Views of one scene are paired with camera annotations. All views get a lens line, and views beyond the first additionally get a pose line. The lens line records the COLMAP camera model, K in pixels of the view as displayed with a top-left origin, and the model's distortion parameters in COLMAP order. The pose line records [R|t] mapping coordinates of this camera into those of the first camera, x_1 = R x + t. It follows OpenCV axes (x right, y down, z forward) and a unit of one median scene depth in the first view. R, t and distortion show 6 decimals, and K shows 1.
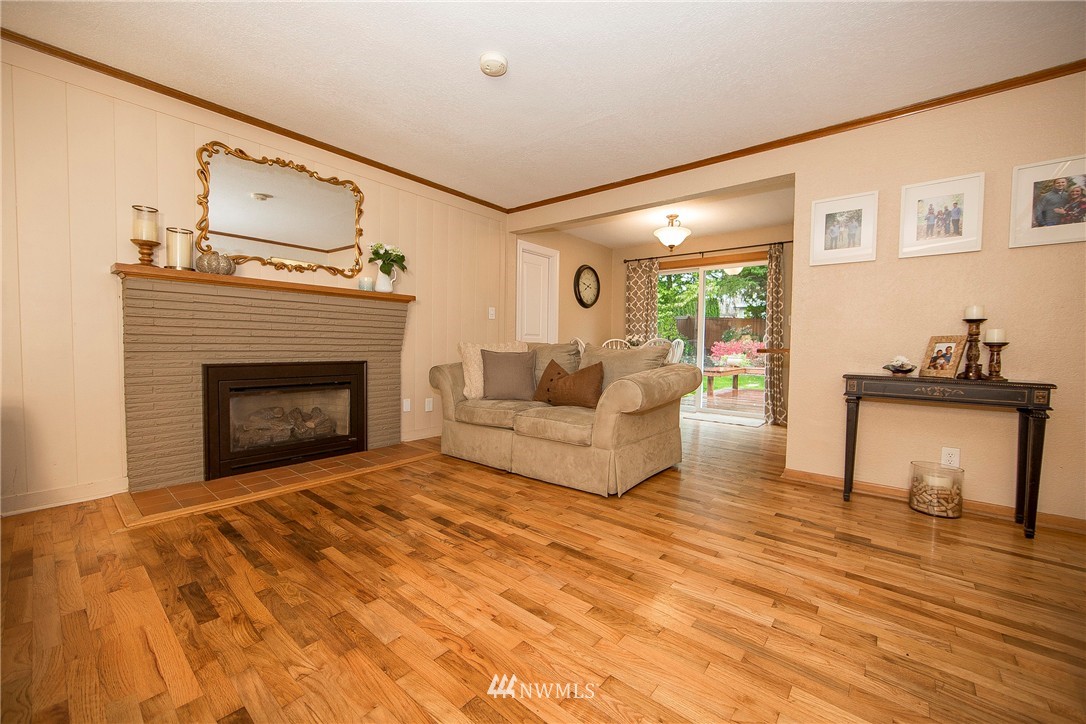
lens RADIAL K [[426.4, 0, 540.2], [0, 426.4, 360.8], [0, 0, 1]] dist [-0.011348, 0.001866]
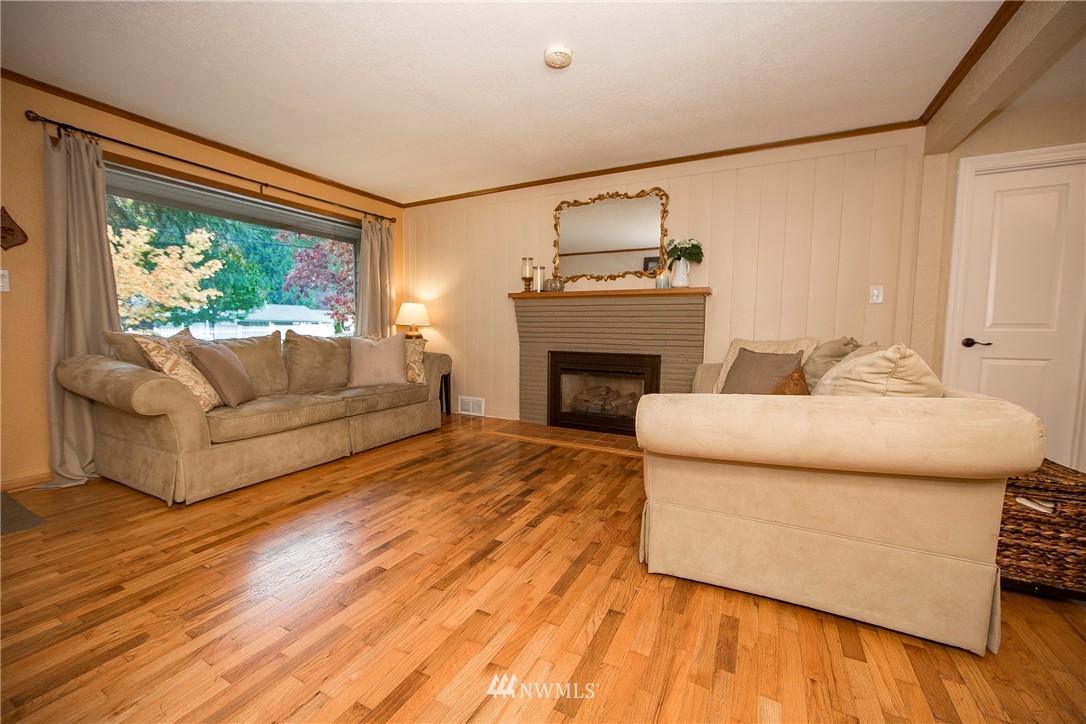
lens RADIAL K [[426.4, 0, 541.6], [0, 426.4, 360.2], [0, 0, 1]] dist [-0.011348, 0.001866]
pose [[0.221180, 0.059222, -0.973433, 0.811563], [-0.046035, 0.997676, 0.050237, -0.039070], [0.974146, 0.033701, 0.223392, 0.705307]]
